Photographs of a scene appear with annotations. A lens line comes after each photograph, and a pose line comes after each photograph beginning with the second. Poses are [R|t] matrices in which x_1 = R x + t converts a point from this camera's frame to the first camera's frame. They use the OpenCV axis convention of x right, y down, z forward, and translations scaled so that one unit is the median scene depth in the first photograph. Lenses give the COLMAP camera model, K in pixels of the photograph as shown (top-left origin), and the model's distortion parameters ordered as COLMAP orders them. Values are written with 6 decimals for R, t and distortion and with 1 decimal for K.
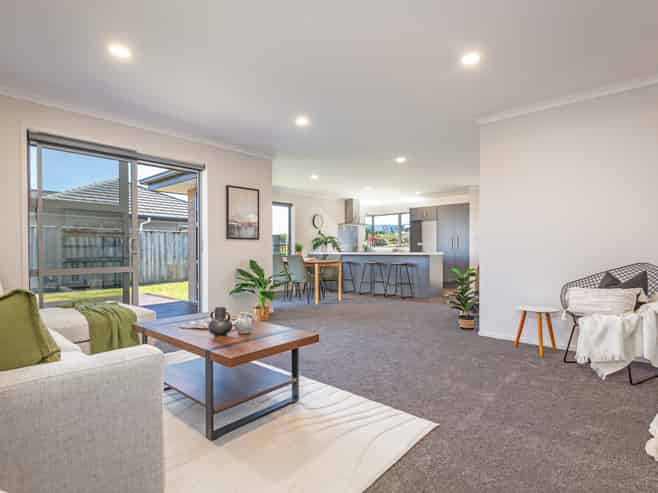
lens RADIAL K [[349.0, 0, 329.0], [0, 349.0, 246.5], [0, 0, 1]] dist [0.000466, 0.000206]
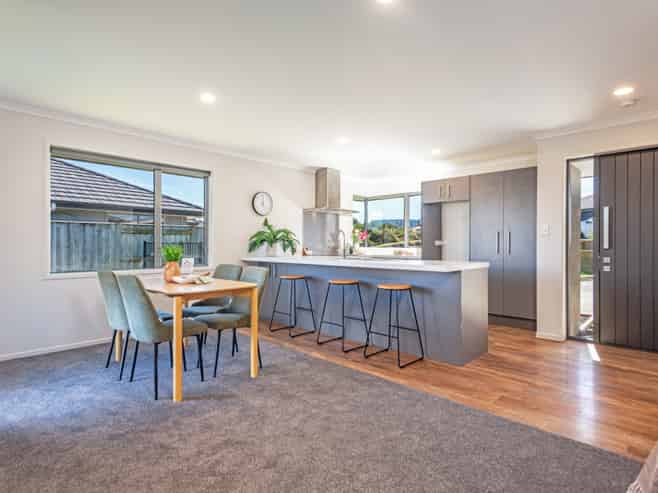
lens RADIAL K [[349.0, 0, 329.0], [0, 349.0, 246.5], [0, 0, 1]] dist [0.000466, 0.000206]
pose [[0.999011, 0.007999, -0.043733, 0.105777], [-0.007518, 0.999910, 0.011138, -0.007808], [0.043819, -0.010798, 0.998981, 0.420939]]
